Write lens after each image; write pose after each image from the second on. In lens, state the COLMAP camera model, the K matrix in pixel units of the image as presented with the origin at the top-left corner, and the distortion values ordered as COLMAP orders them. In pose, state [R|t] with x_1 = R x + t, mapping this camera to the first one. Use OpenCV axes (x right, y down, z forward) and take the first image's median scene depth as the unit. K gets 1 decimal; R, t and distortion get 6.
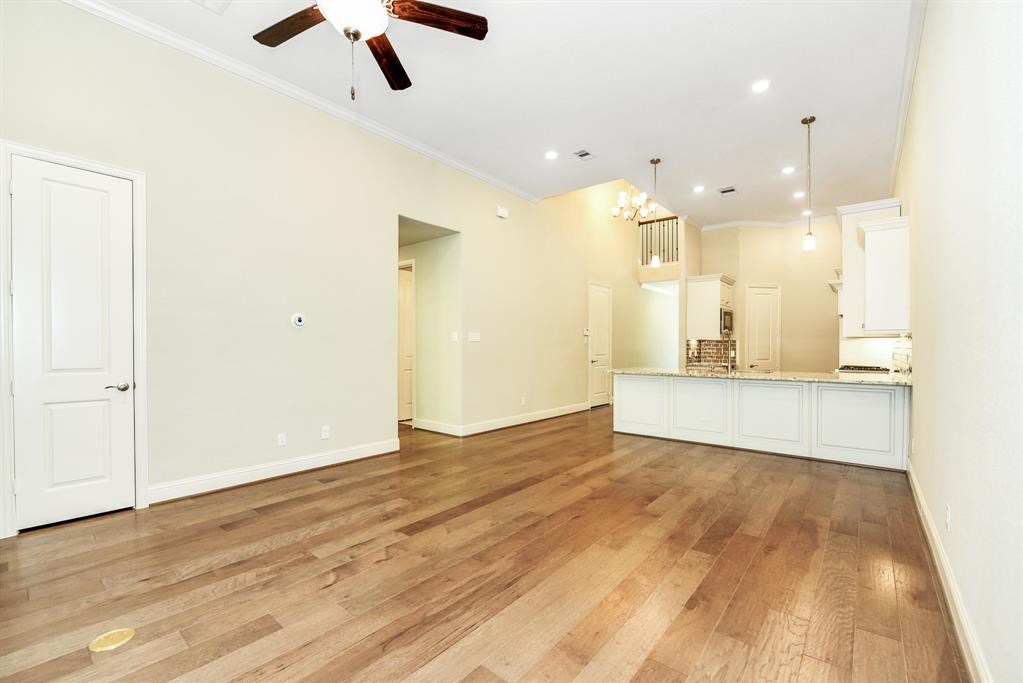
lens RADIAL K [[423.5, 0, 509.7], [0, 423.5, 346.5], [0, 0, 1]] dist [0.000138, -0.009028]
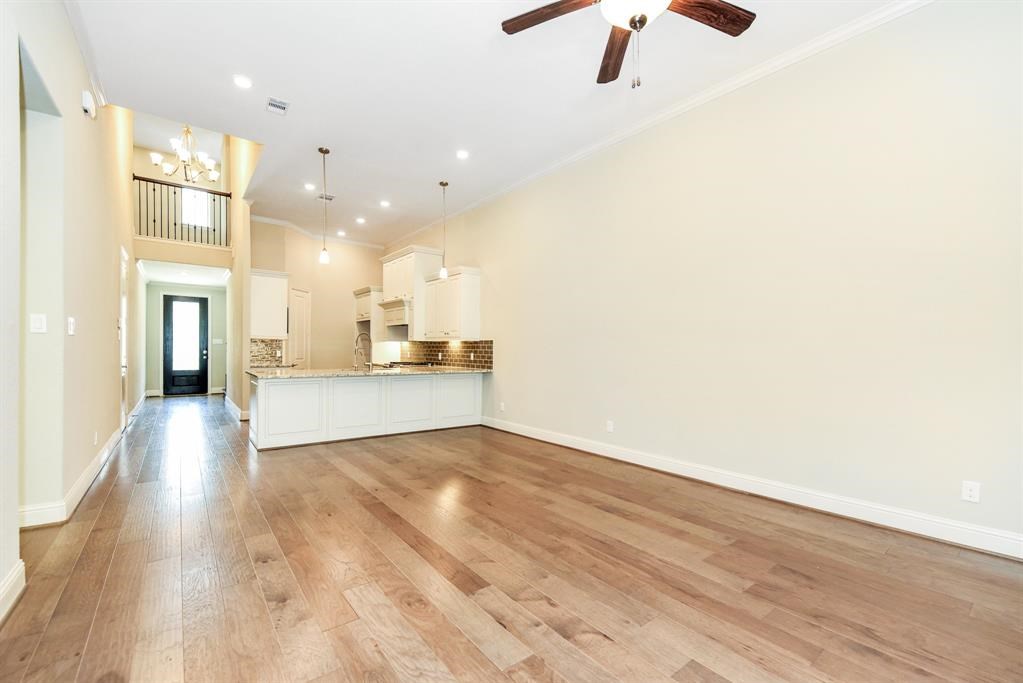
lens RADIAL K [[436.9, 0, 499.9], [0, 436.9, 345.1], [0, 0, 1]] dist [0.000516, -0.010688]
pose [[0.227059, 0.011746, 0.973810, -0.840393], [-0.010258, 0.999901, -0.009669, 0.004606], [-0.973827, -0.007794, 0.227157, 0.649463]]
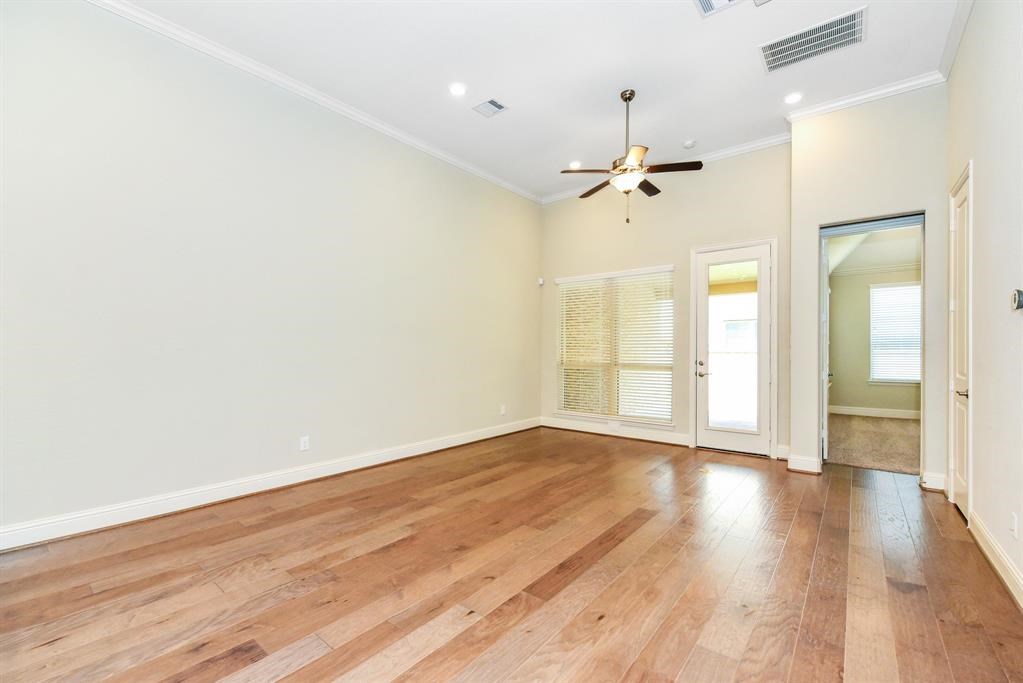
lens RADIAL K [[423.5, 0, 509.7], [0, 423.5, 346.5], [0, 0, 1]] dist [0.000138, -0.009028]
pose [[-0.999788, -0.005183, -0.019951, 0.128192], [-0.004891, 0.999881, -0.014662, 0.006688], [0.020025, -0.014561, -0.999693, 1.788111]]
